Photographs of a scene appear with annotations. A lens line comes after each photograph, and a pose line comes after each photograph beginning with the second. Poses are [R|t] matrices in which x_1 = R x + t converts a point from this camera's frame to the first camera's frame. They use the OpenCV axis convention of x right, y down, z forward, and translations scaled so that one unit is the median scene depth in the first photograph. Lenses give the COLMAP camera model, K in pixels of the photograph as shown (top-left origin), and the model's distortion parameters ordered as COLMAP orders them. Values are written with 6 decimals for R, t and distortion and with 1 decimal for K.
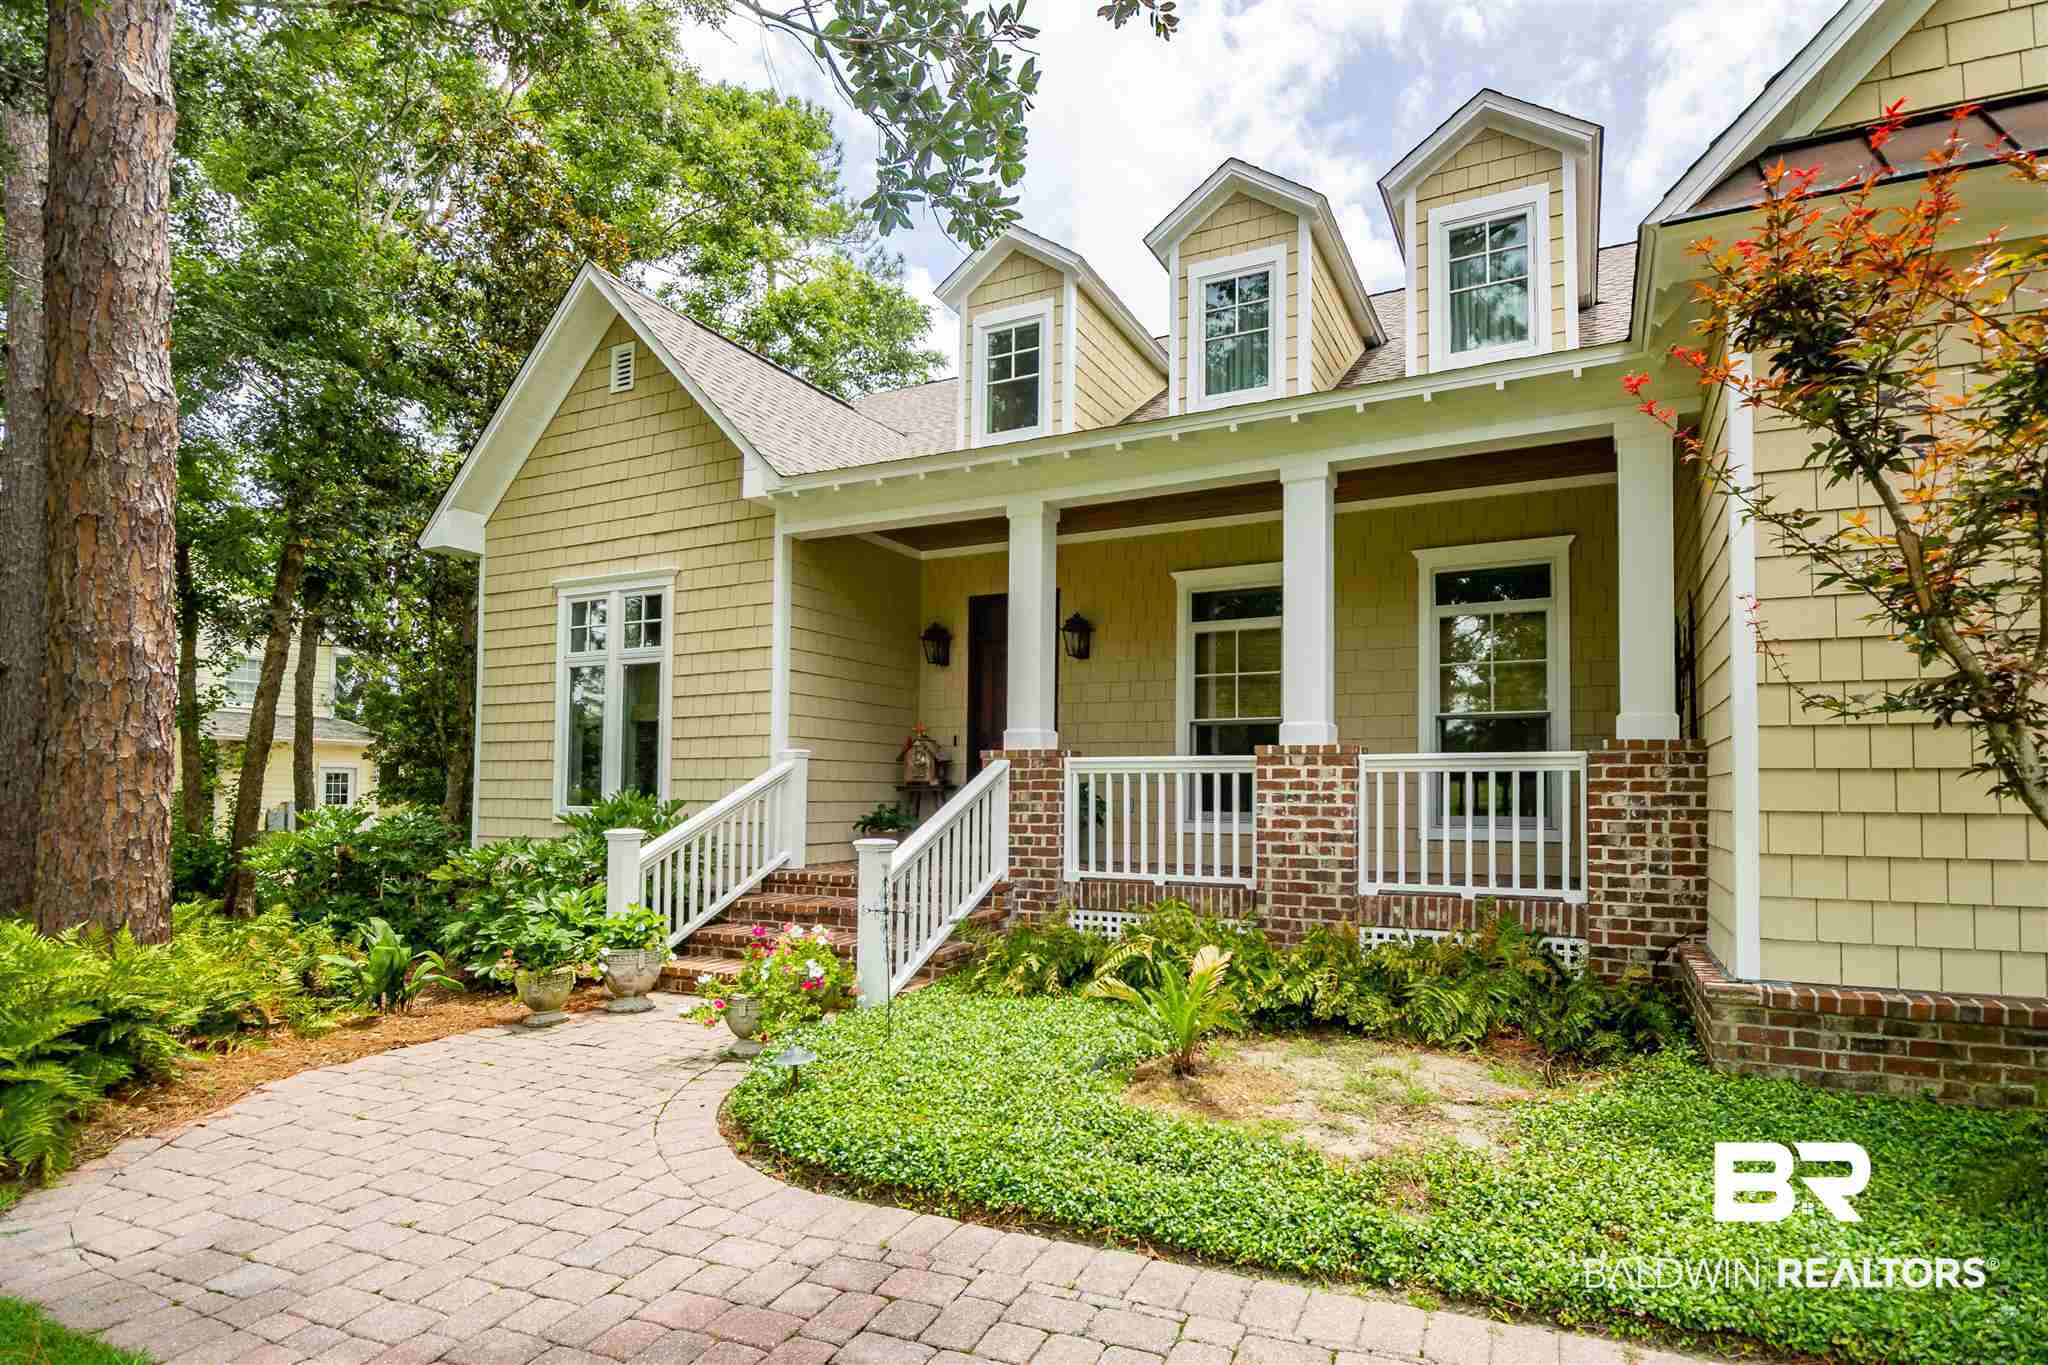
lens RADIAL K [[915.5, 0, 1042.8], [0, 915.5, 687.1], [0, 0, 1]] dist [0.005099, -0.000002]
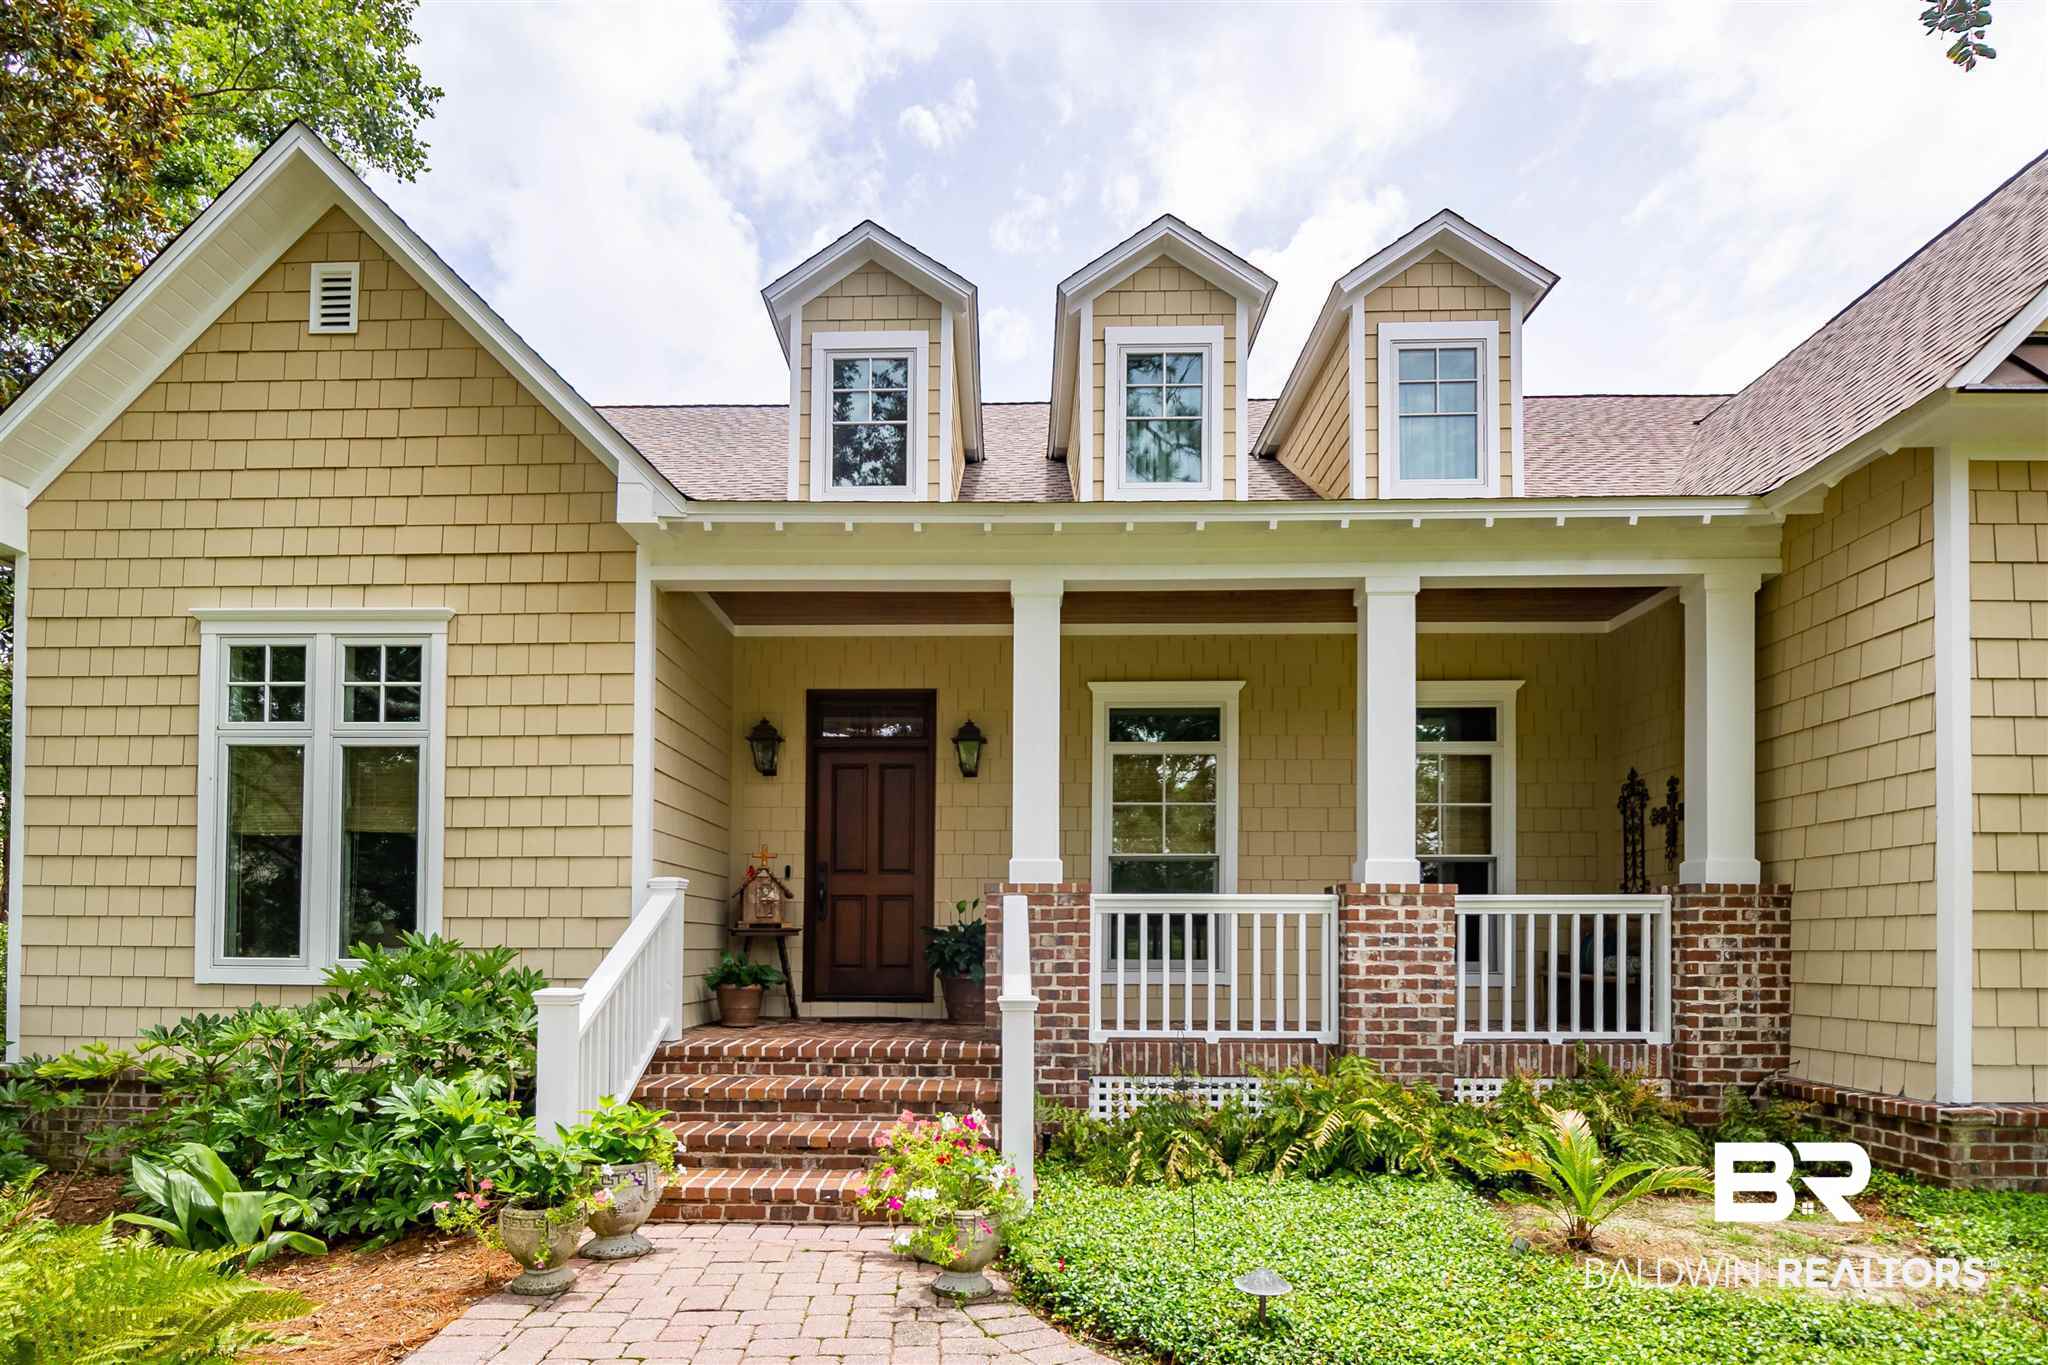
lens RADIAL K [[1026.9, 0, 926.4], [0, 1026.9, 849.9], [0, 0, 1]] dist [-0.000997, -0.004058]
pose [[0.928125, 0.029992, 0.371060, -0.524552], [-0.041367, 0.998885, 0.022733, 0.025683], [-0.369964, -0.036448, 0.928331, 0.224695]]
